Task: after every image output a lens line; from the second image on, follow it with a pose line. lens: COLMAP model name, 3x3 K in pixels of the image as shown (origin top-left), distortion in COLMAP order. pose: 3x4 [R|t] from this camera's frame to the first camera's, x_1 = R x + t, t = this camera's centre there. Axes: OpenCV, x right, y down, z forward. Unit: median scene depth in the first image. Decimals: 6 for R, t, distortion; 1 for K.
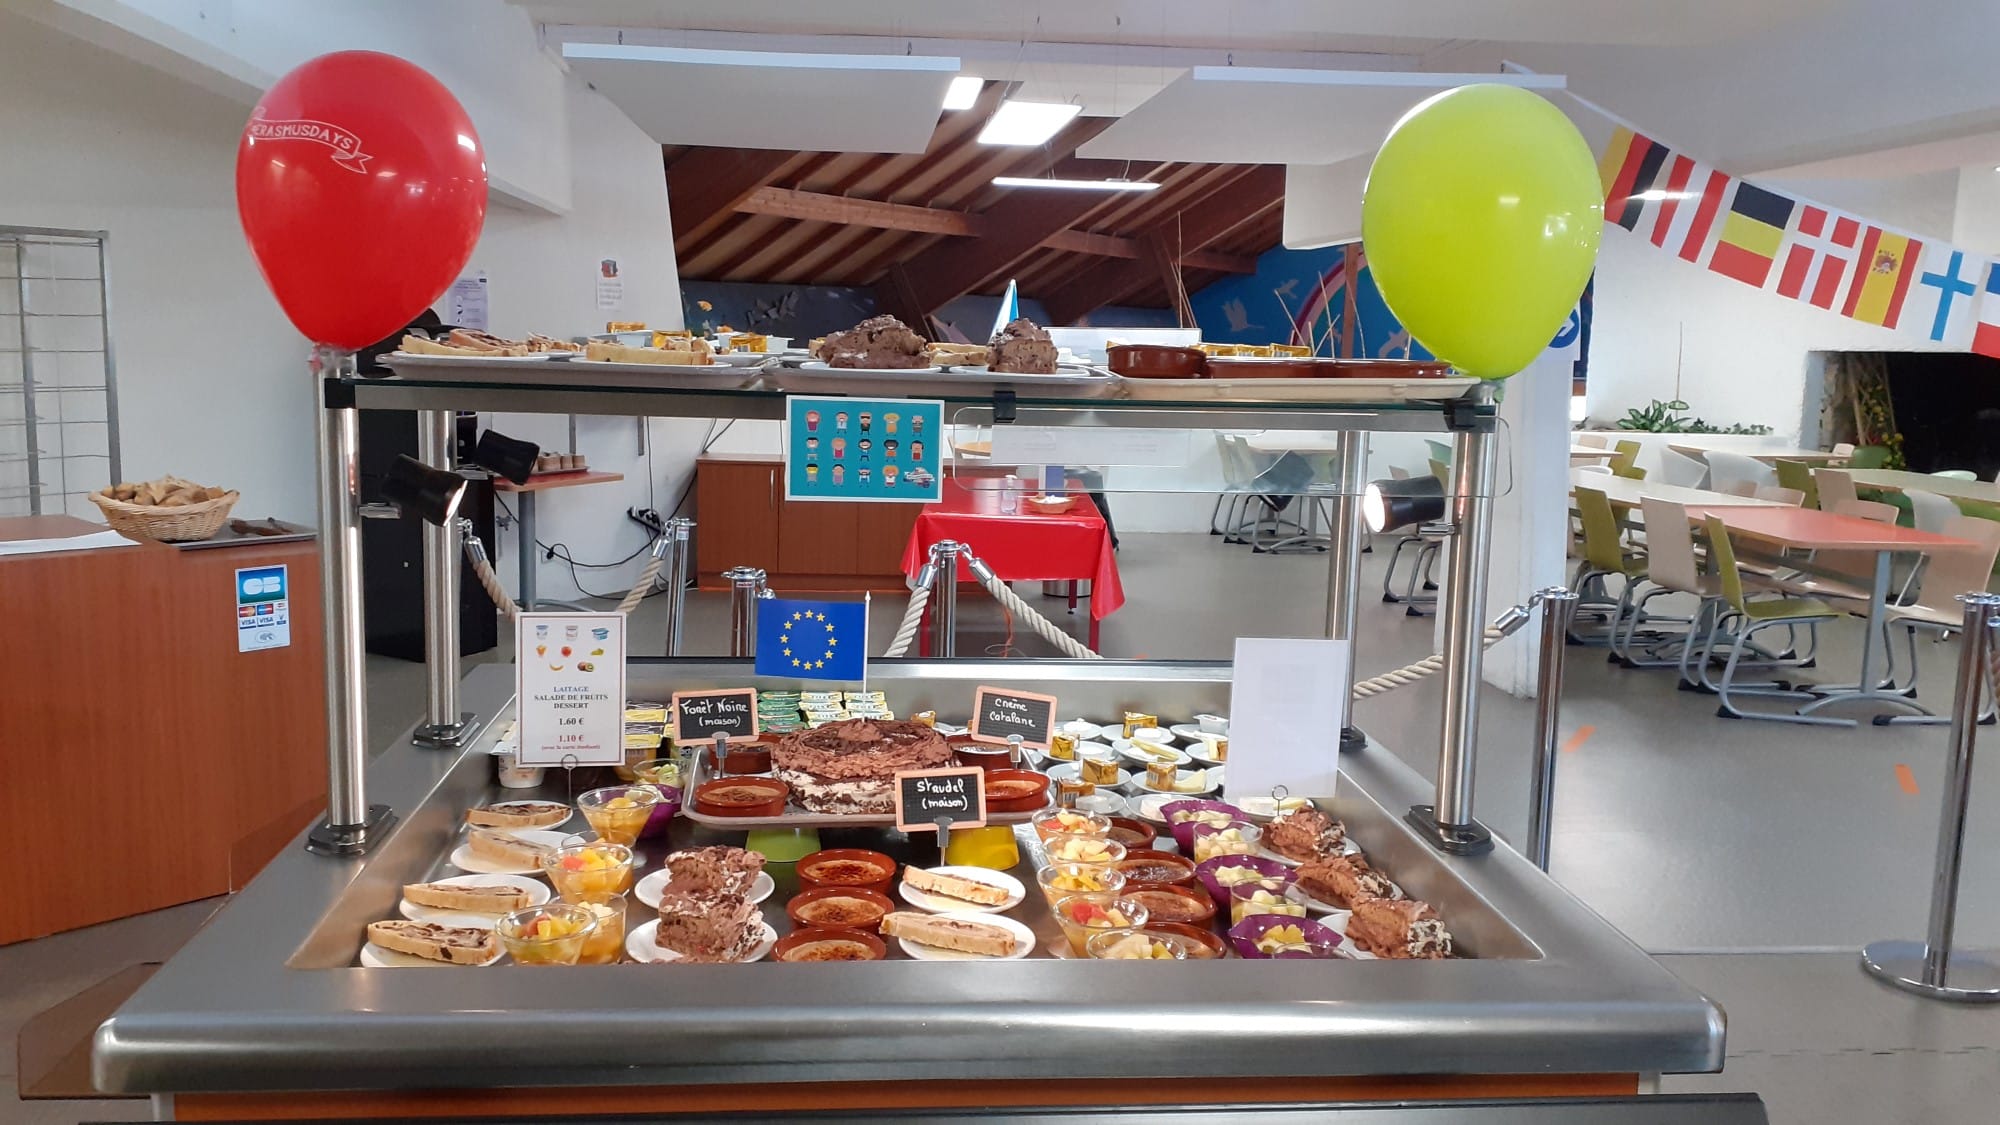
lens RADIAL K [[1653.9, 0, 974.5], [0, 1653.9, 542.8], [0, 0, 1]] dist [0.211530, -0.531194]
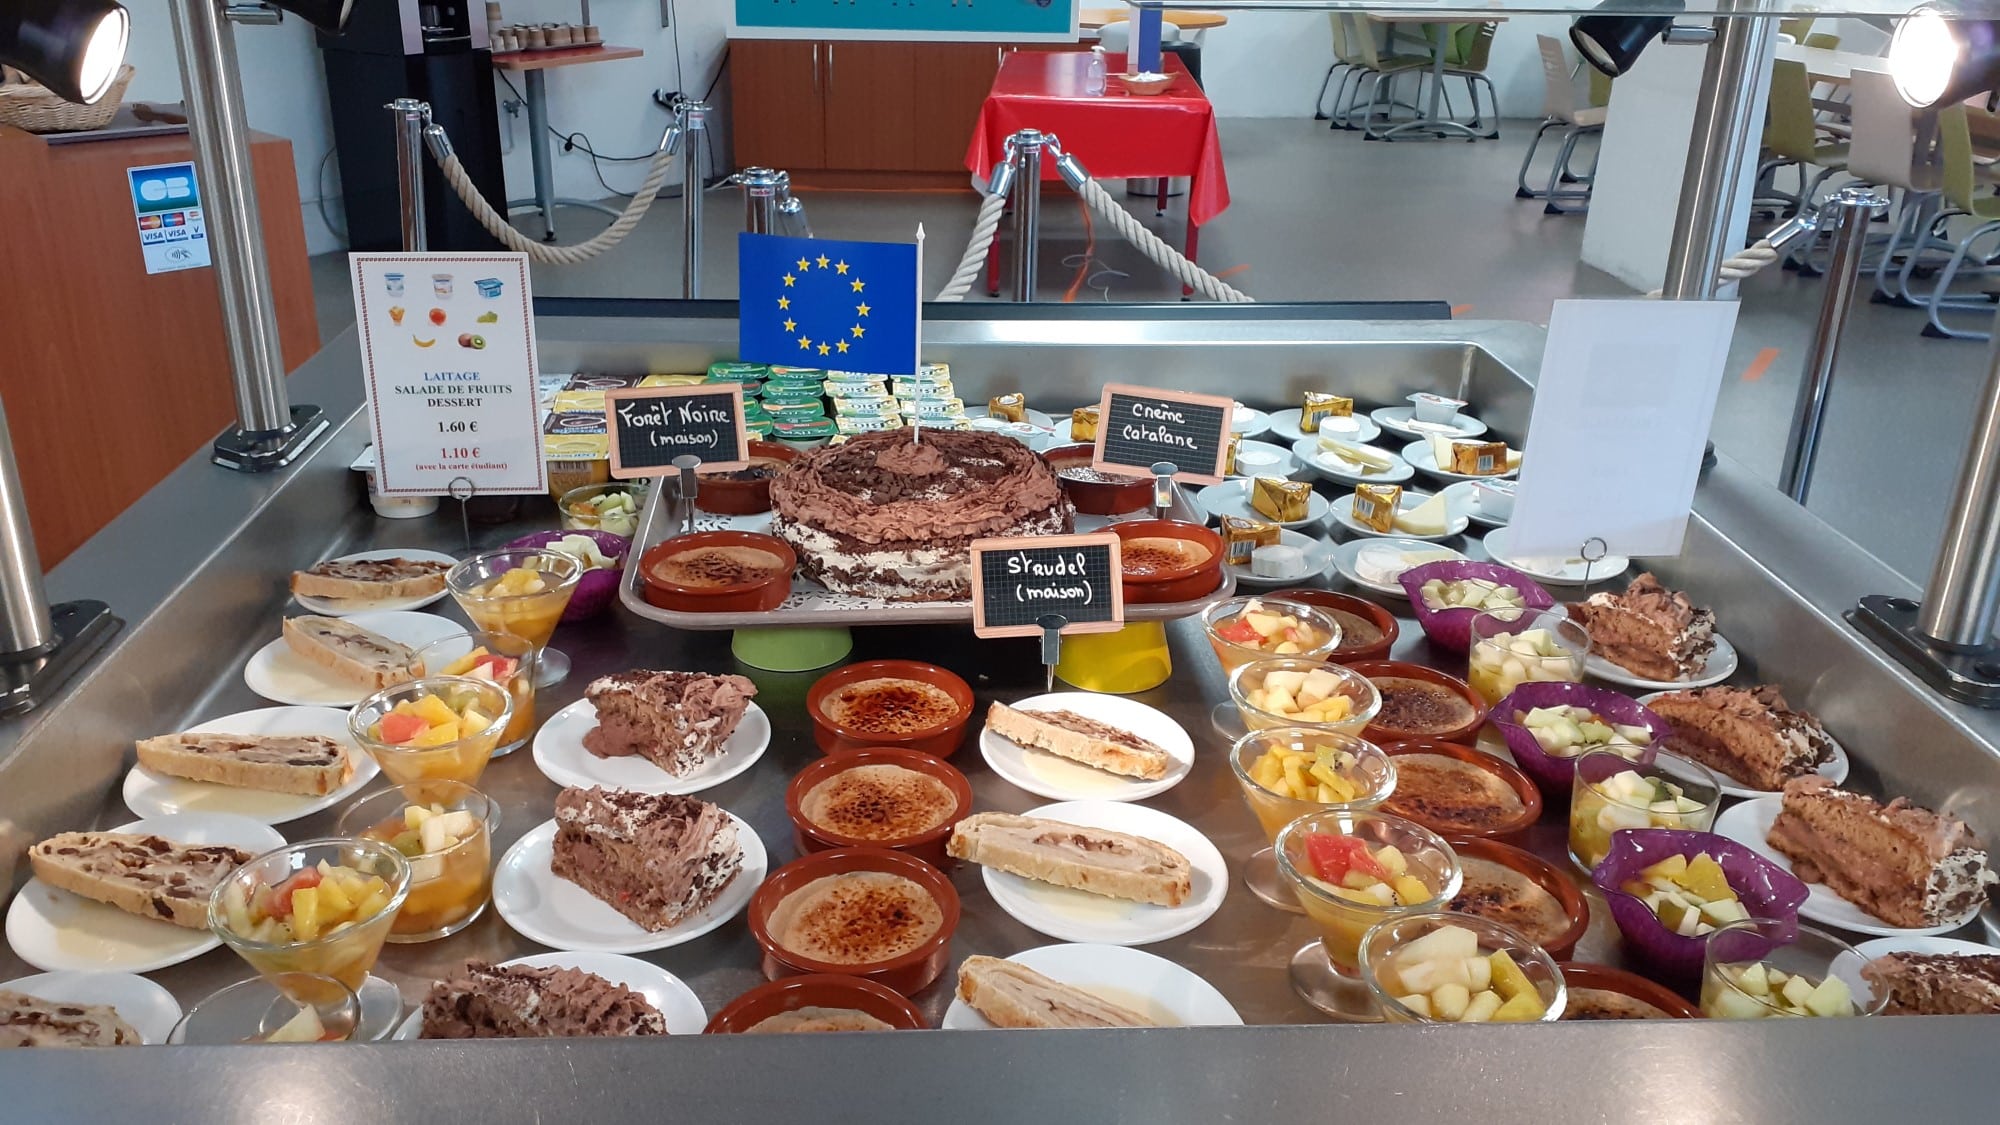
lens RADIAL K [[1673.8, 0, 989.4], [0, 1673.8, 563.8], [0, 0, 1]] dist [0.167422, -0.378254]
pose [[0.999544, 0.003600, -0.029983, -0.021484], [0.003940, 0.968834, 0.247678, -0.001621], [0.029940, -0.247683, 0.968378, 0.391494]]
